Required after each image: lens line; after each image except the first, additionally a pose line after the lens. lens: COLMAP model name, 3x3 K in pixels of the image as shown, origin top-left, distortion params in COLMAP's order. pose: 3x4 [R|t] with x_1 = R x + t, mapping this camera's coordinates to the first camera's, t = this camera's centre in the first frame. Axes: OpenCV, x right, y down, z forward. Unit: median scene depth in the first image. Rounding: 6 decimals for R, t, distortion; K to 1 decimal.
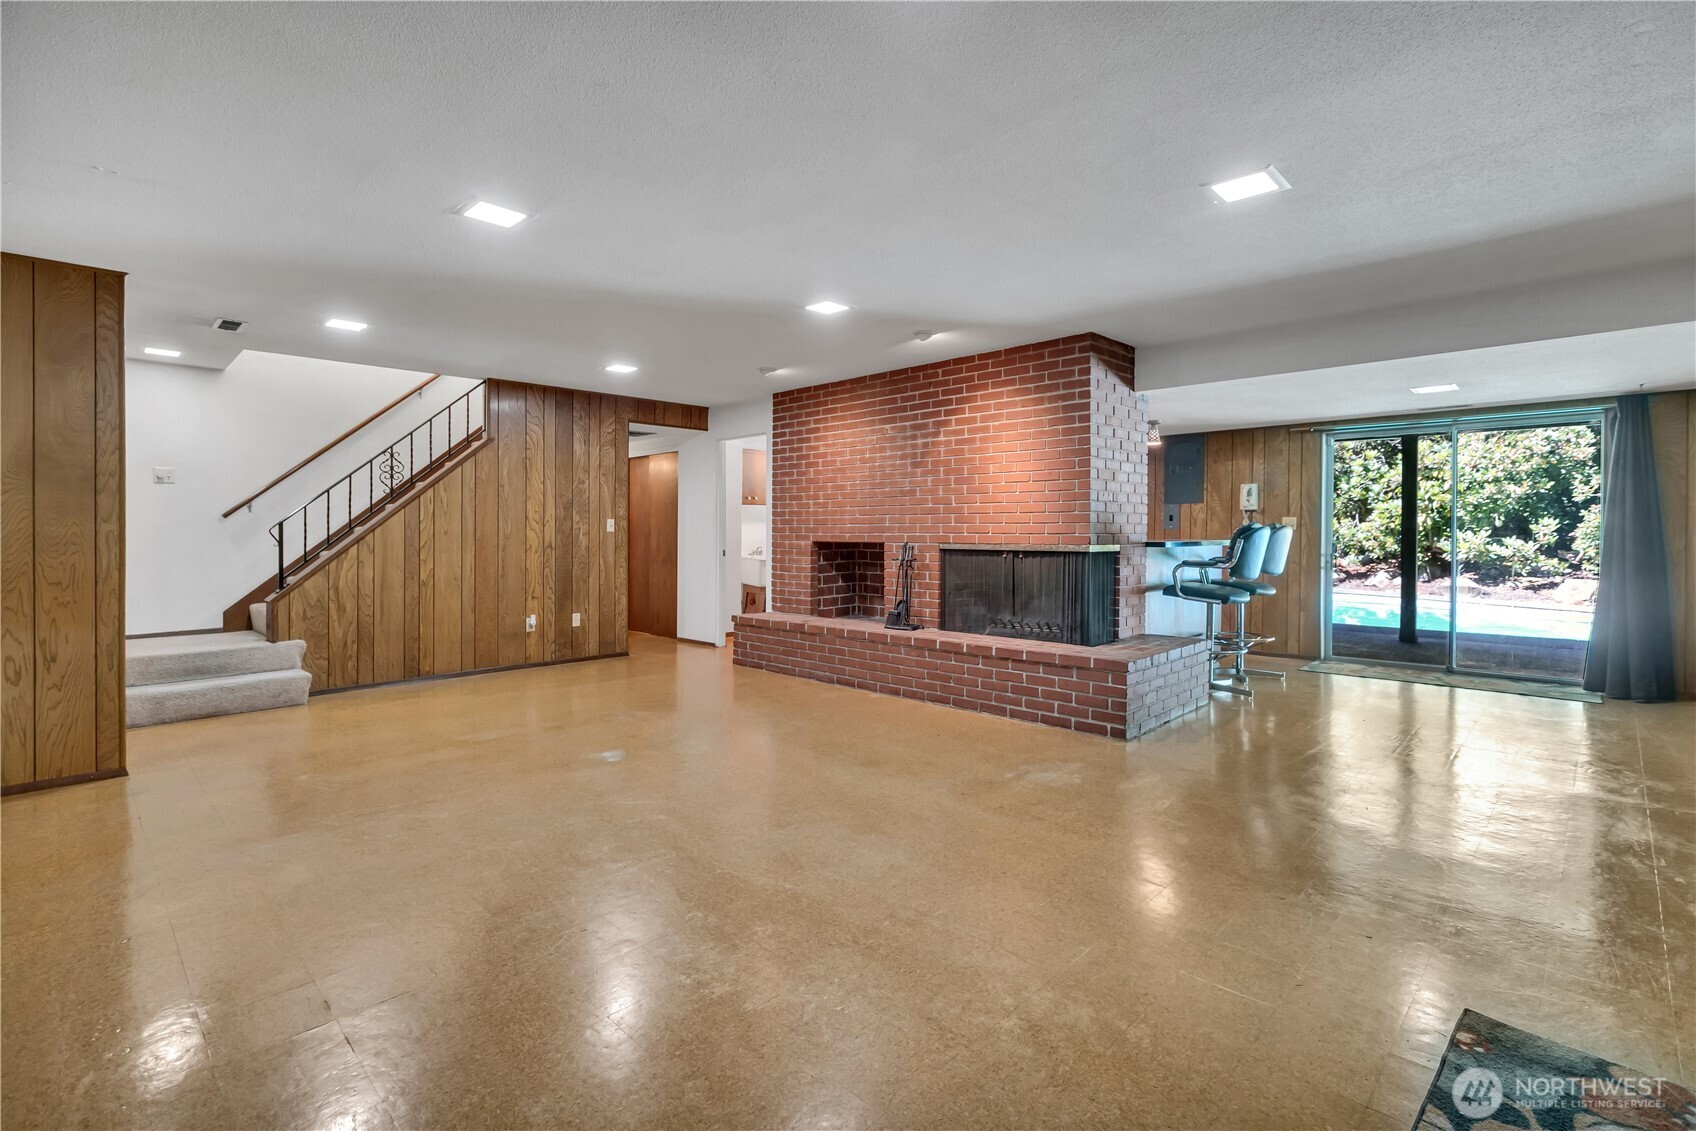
lens RADIAL K [[795.7, 0, 849.6], [0, 795.7, 549.4], [0, 0, 1]] dist [0.001271, -0.000045]
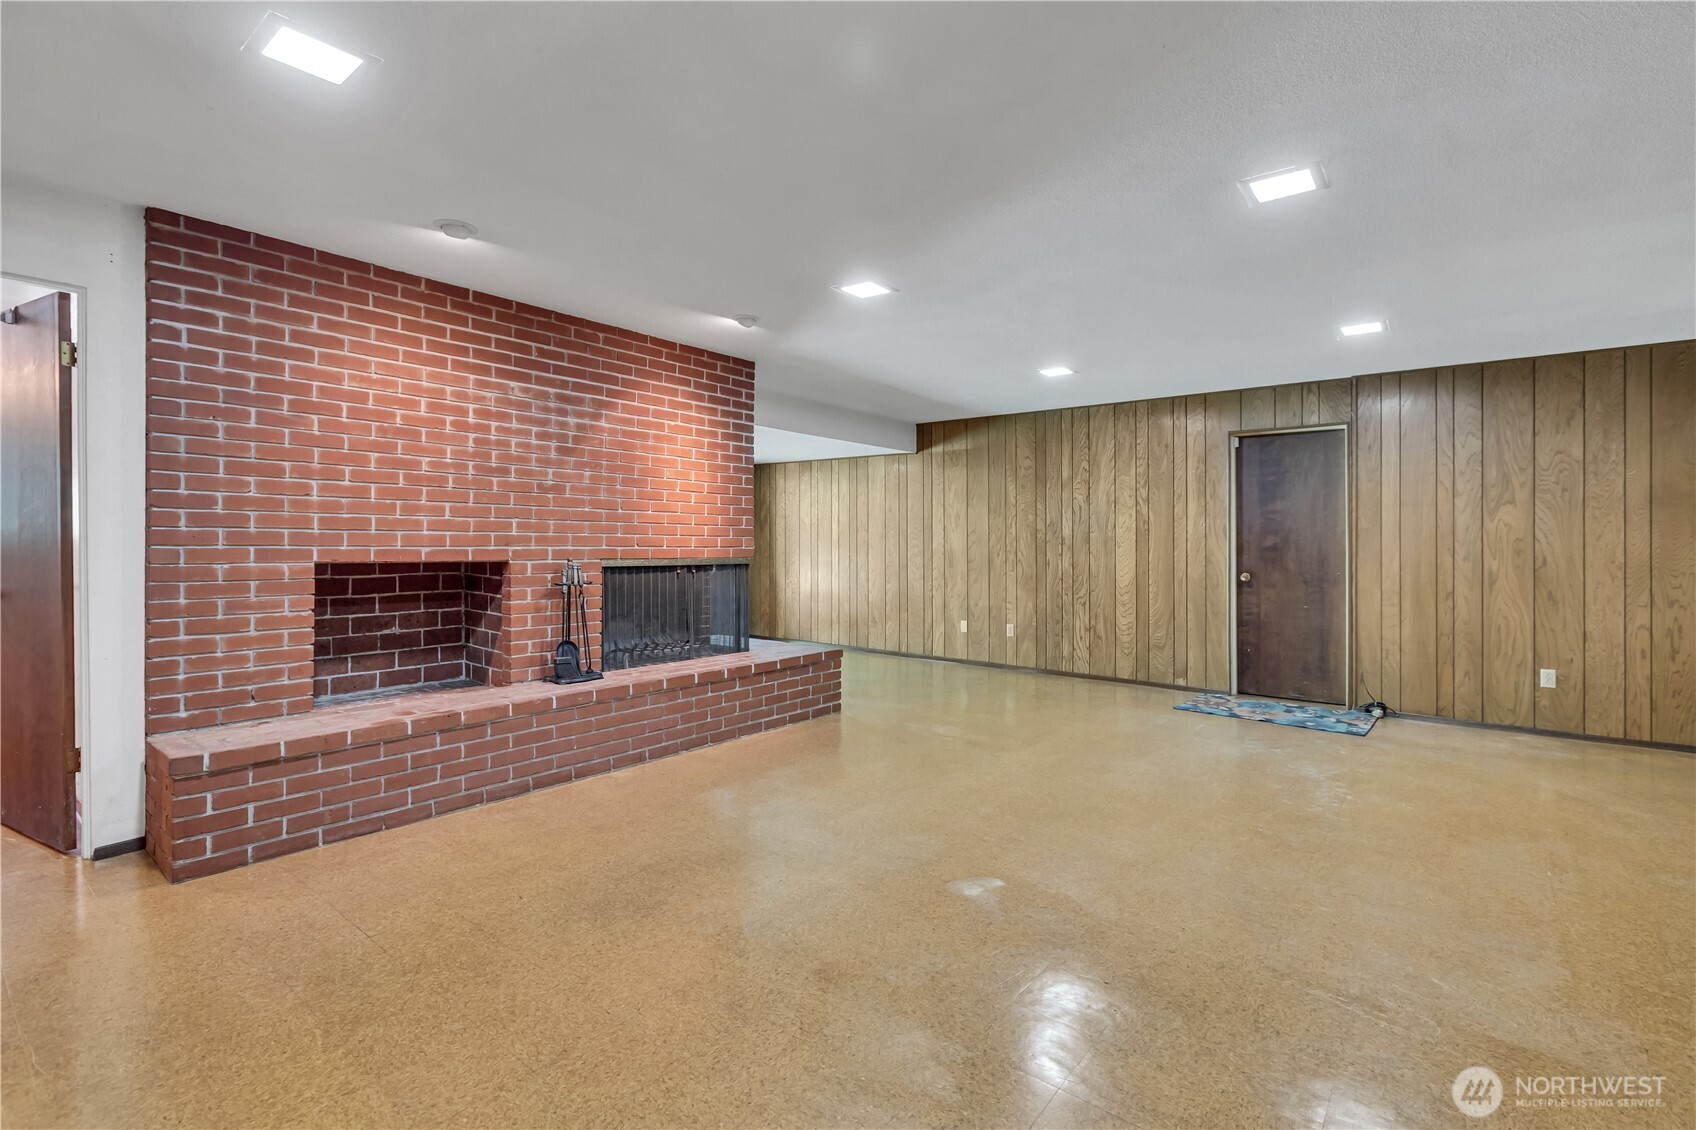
lens RADIAL K [[795.7, 0, 849.4], [0, 795.7, 556.1], [0, 0, 1]] dist [0.001271, -0.000045]
pose [[-0.120357, -0.014806, 0.992620, -0.679743], [0.016456, 0.999722, 0.016907, -0.019970], [-0.992594, 0.018369, -0.120080, 0.855137]]
